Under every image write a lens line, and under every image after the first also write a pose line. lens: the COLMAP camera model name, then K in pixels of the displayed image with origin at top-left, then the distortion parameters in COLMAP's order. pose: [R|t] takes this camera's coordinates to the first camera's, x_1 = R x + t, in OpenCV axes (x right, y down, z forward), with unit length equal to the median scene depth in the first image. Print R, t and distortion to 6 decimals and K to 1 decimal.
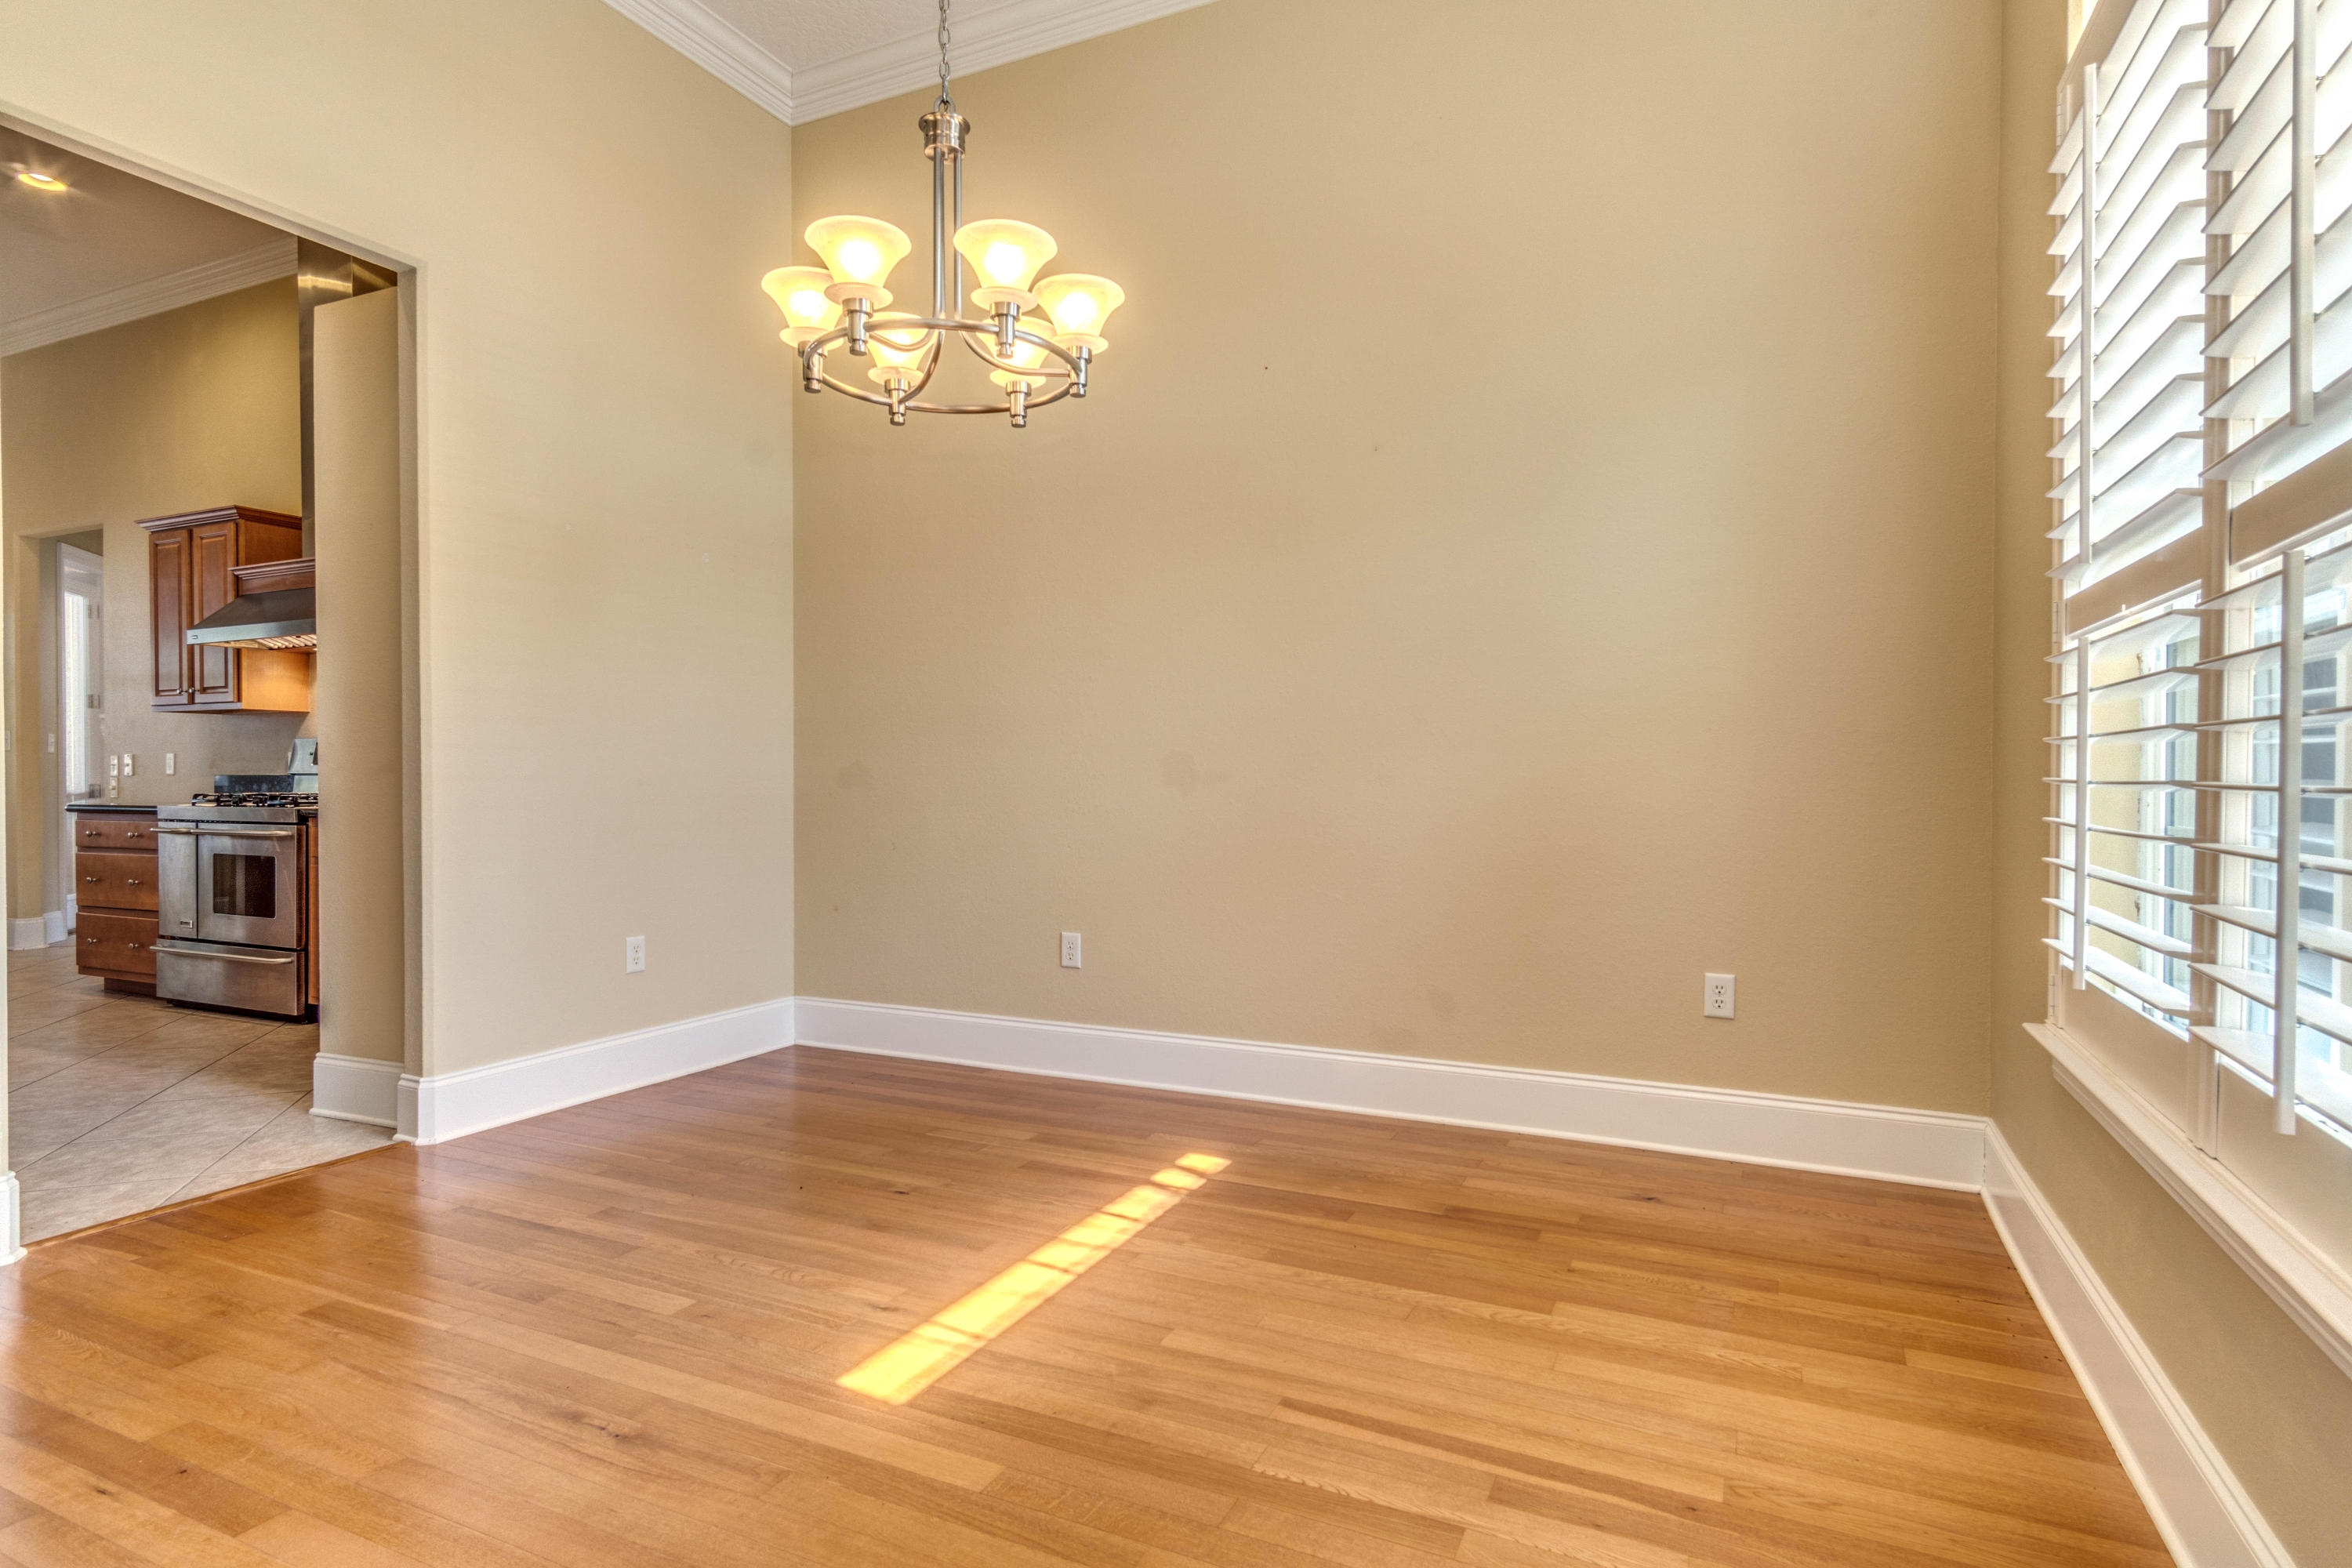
lens RADIAL K [[1247.8, 0, 1170.1], [0, 1247.8, 781.6], [0, 0, 1]] dist [0.003152, 0.002515]
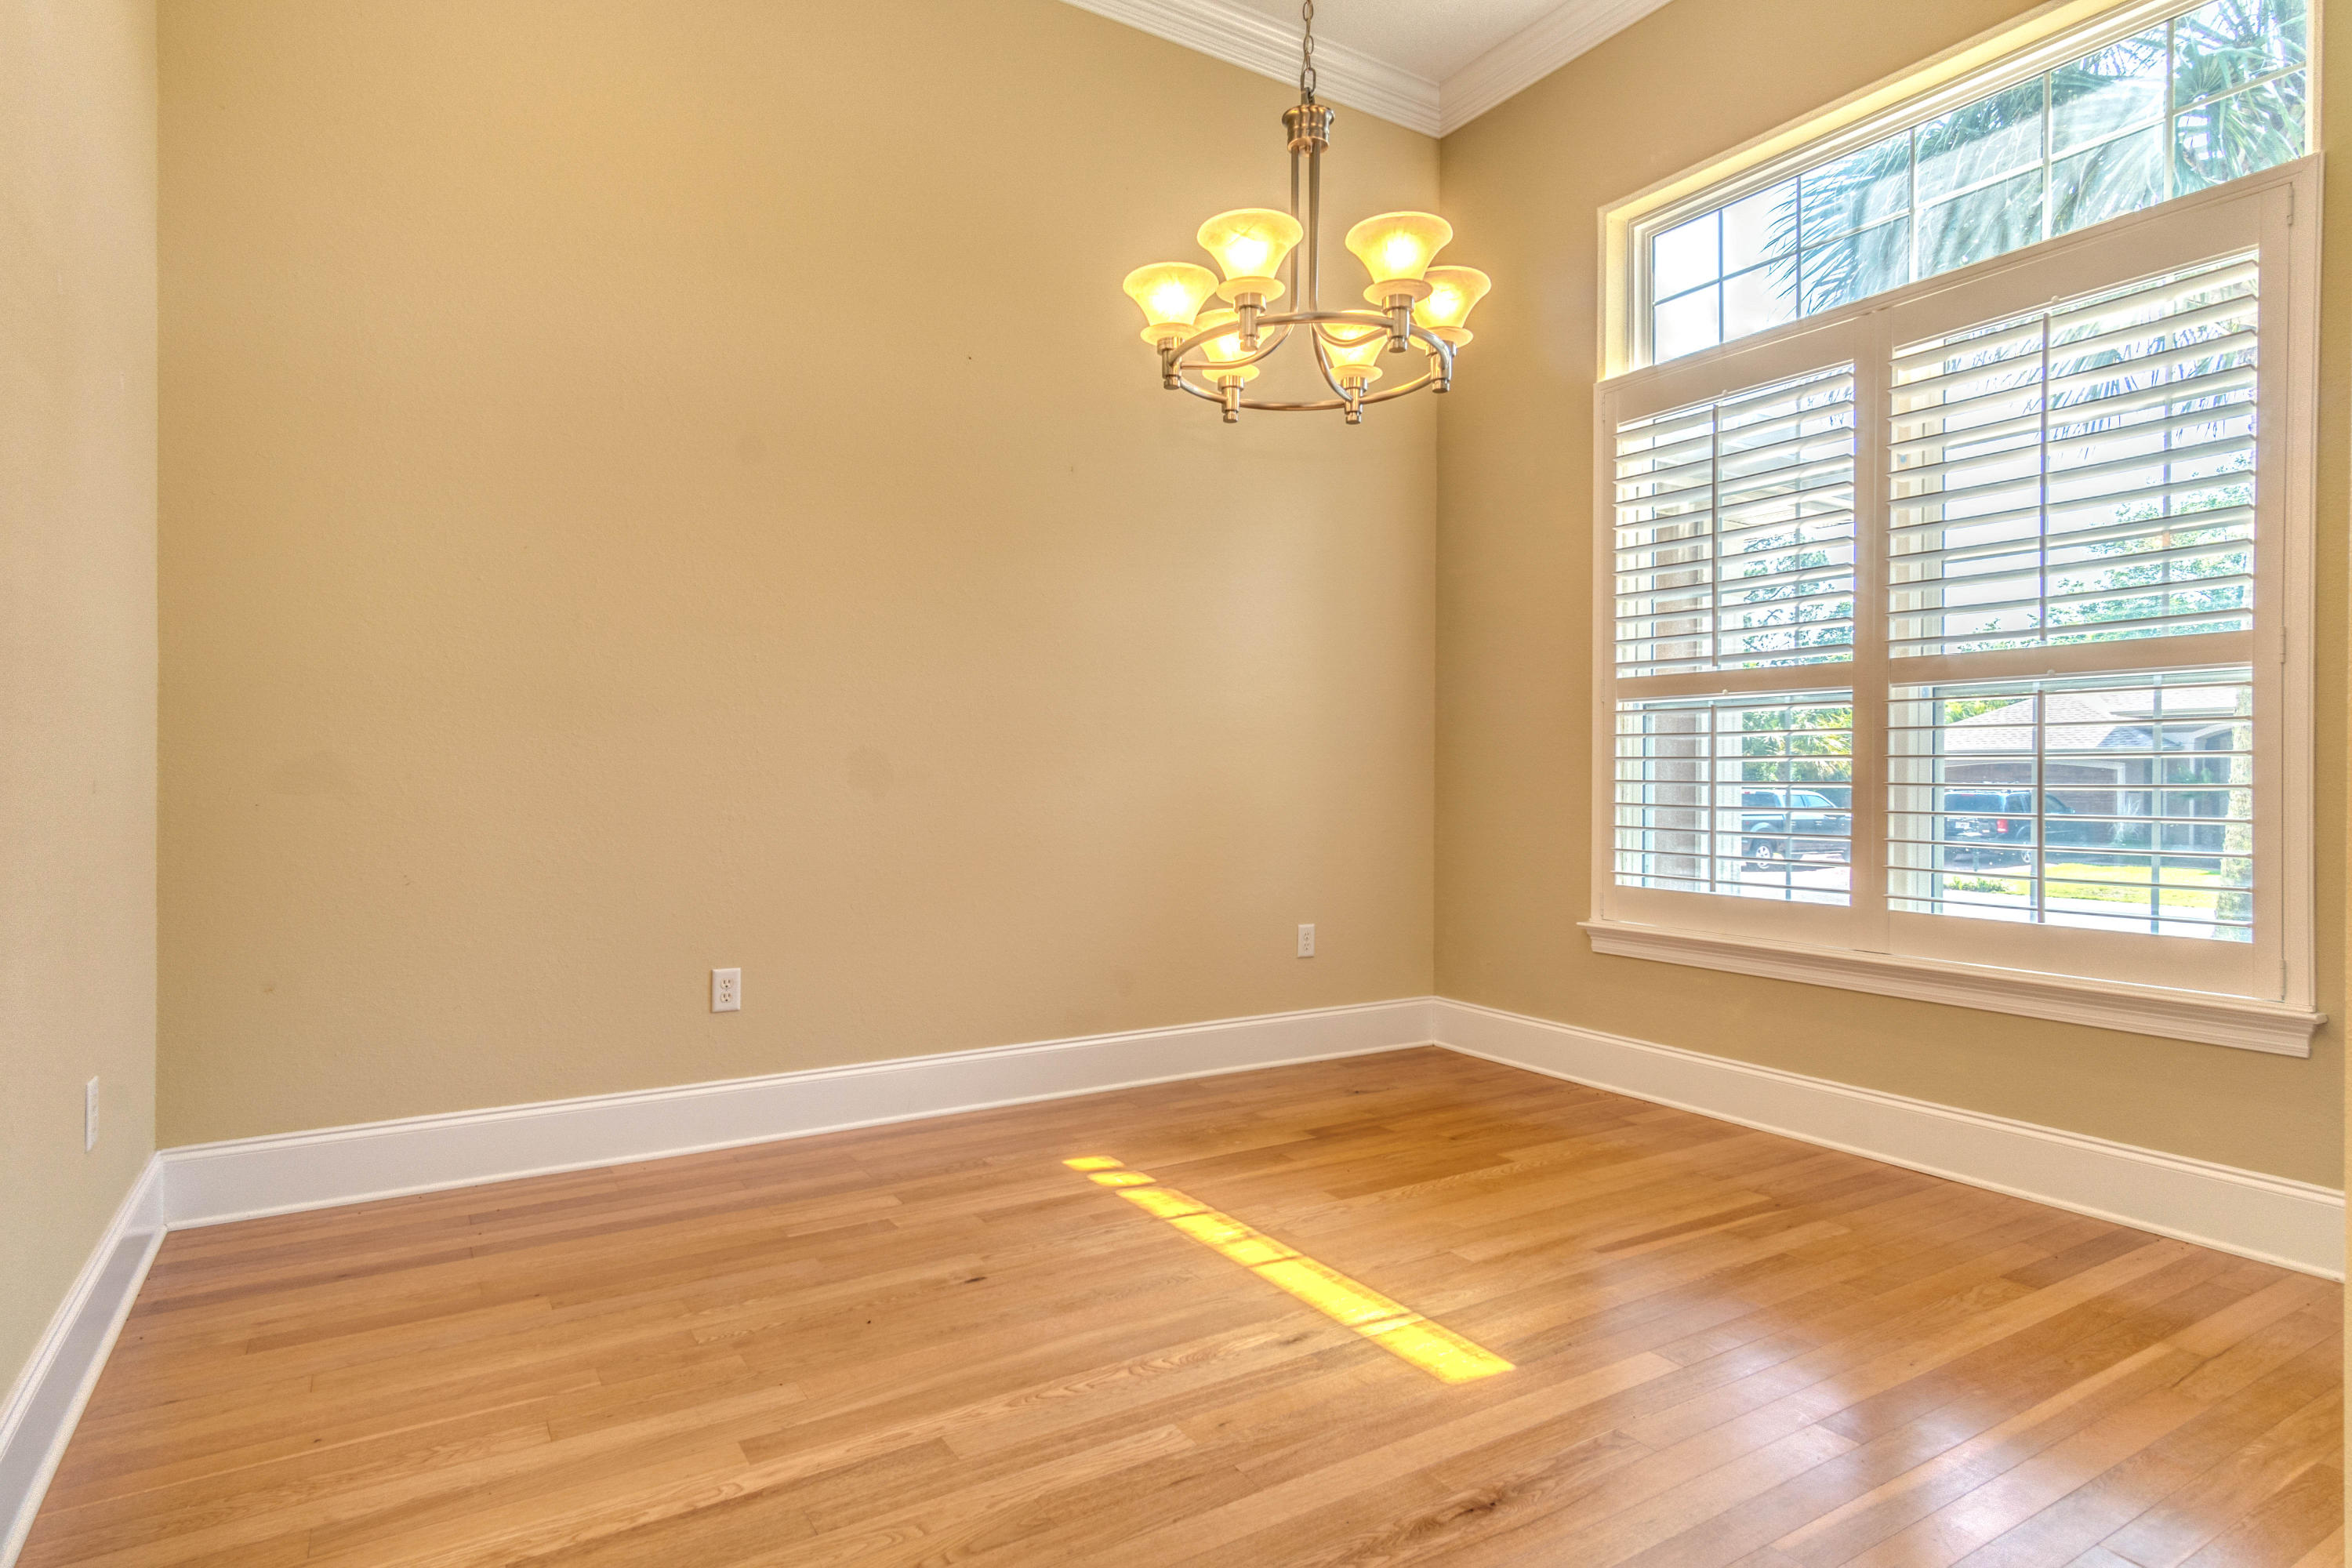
lens RADIAL K [[1234.7, 0, 1172.1], [0, 1234.7, 786.7], [0, 0, 1]] dist [0.005946, 0.000119]
pose [[0.532965, -0.002311, 0.846134, -0.905854], [-0.000091, 0.999996, 0.002788, 0.001770], [-0.846137, -0.001563, 0.532963, 0.494221]]
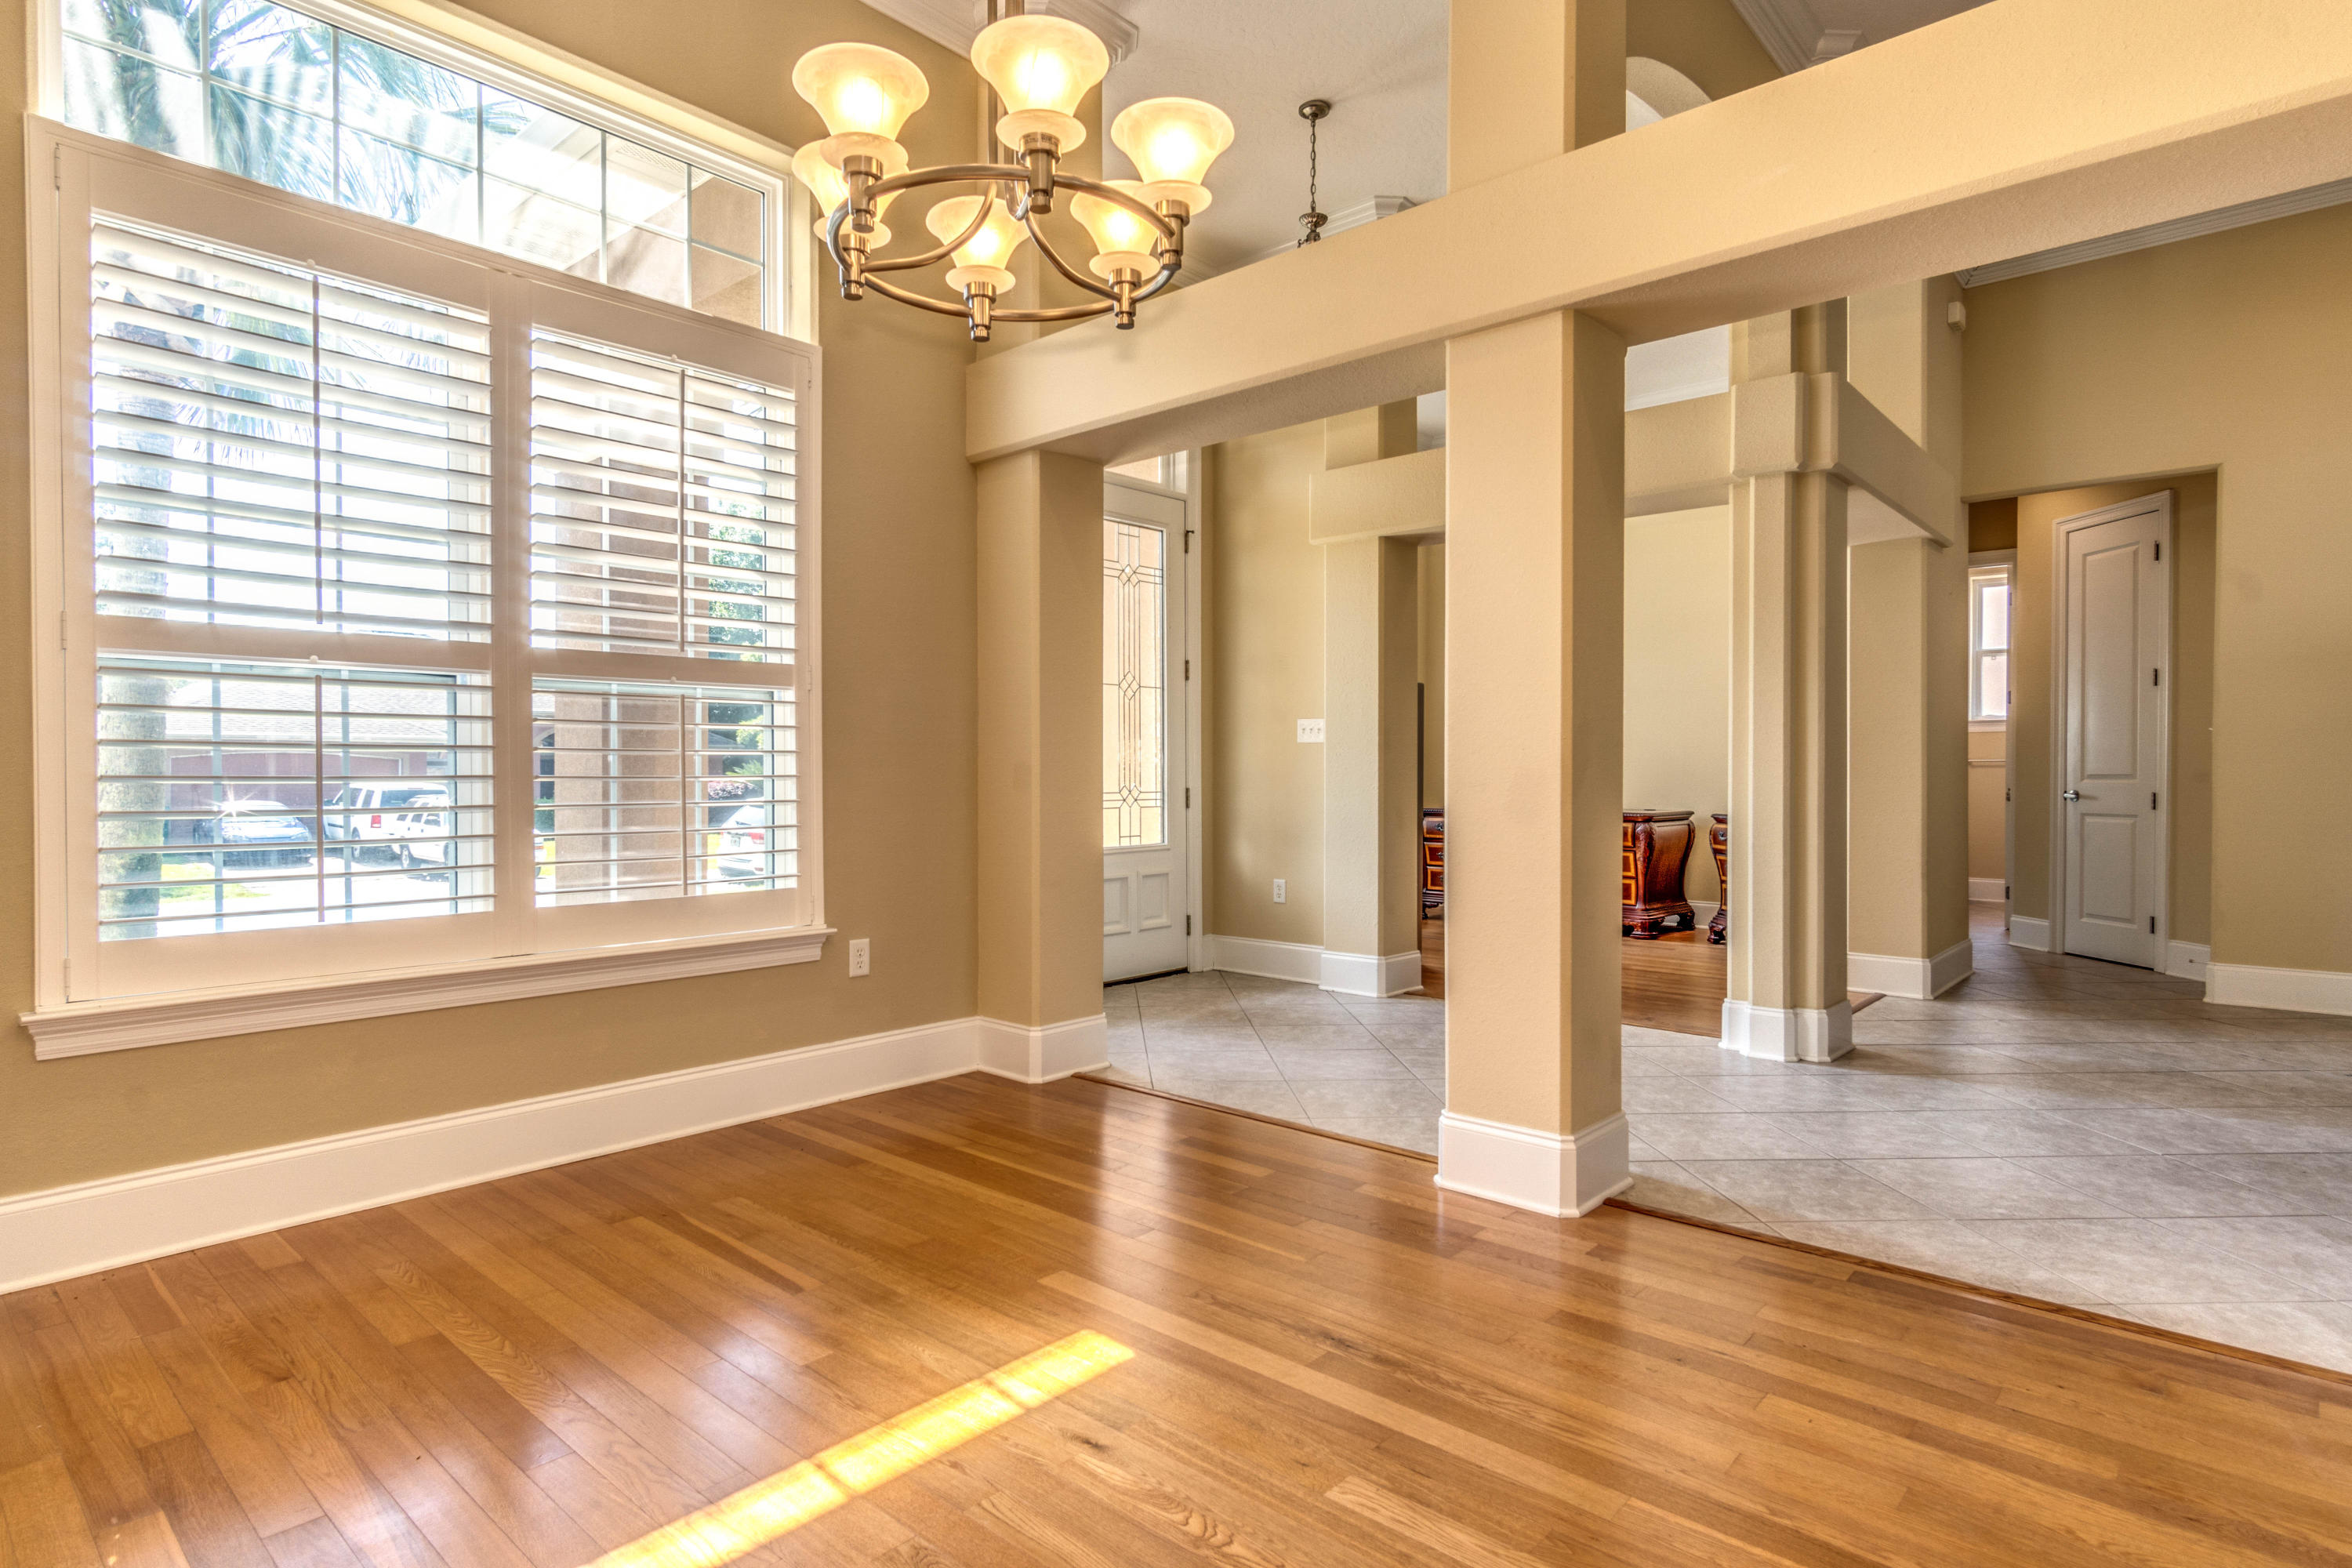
lens RADIAL K [[1234.7, 0, 1172.1], [0, 1234.7, 786.7], [0, 0, 1]] dist [0.005946, 0.000119]
pose [[-0.957556, -0.003091, 0.288231, -0.430242], [0.002556, 0.999812, 0.019215, -0.009544], [-0.288236, 0.019136, -0.957368, 1.468367]]
